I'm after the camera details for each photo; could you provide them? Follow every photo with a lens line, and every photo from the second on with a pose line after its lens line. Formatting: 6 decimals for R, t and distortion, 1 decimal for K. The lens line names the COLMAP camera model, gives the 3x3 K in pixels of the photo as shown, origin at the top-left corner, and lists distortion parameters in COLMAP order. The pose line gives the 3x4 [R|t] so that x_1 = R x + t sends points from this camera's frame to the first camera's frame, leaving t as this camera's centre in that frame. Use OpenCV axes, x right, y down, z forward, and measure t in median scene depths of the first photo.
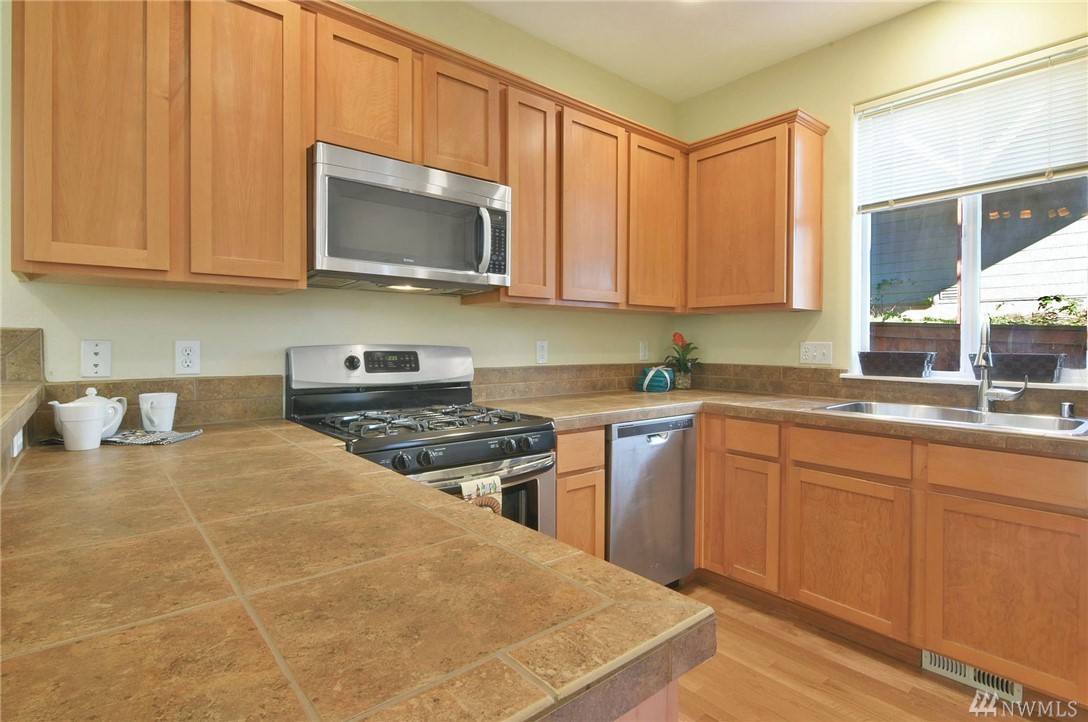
lens RADIAL K [[542.8, 0, 547.7], [0, 542.8, 347.8], [0, 0, 1]] dist [0.014264, -0.000080]
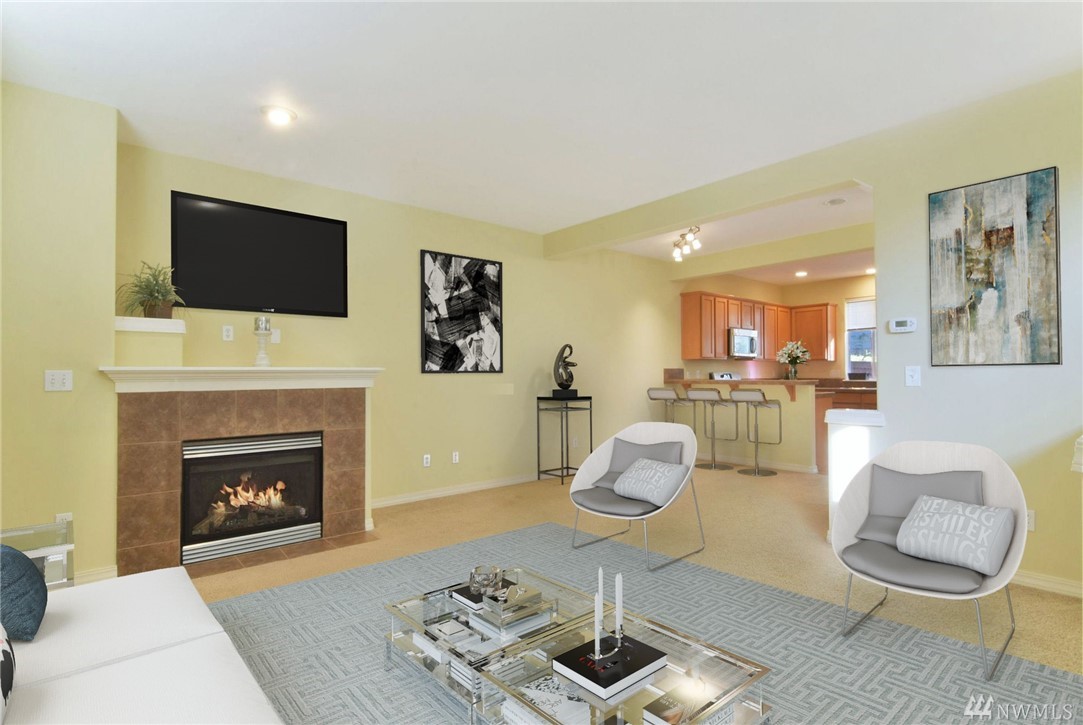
lens RADIAL K [[544.3, 0, 540.7], [0, 544.3, 376.8], [0, 0, 1]] dist [0.000911, 0.000037]
pose [[0.999952, -0.009152, 0.003443, -1.490110], [0.009202, 0.999846, -0.014967, 0.070332], [-0.003305, 0.014998, 0.999882, -2.621612]]
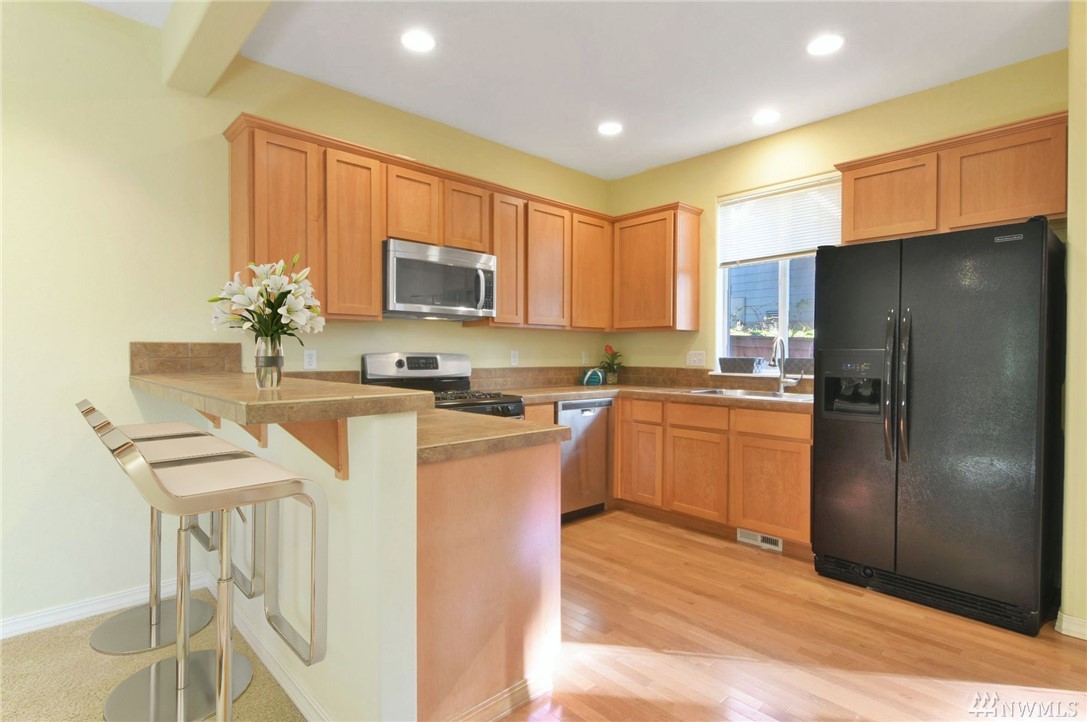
lens RADIAL K [[542.2, 0, 543.5], [0, 542.2, 361.0], [0, 0, 1]] dist [0.026577, 0.000086]
pose [[0.998641, -0.001320, 0.052101, -0.010188], [0.001163, 0.999995, 0.003045, 0.013090], [-0.052105, -0.002980, 0.998637, -0.576616]]
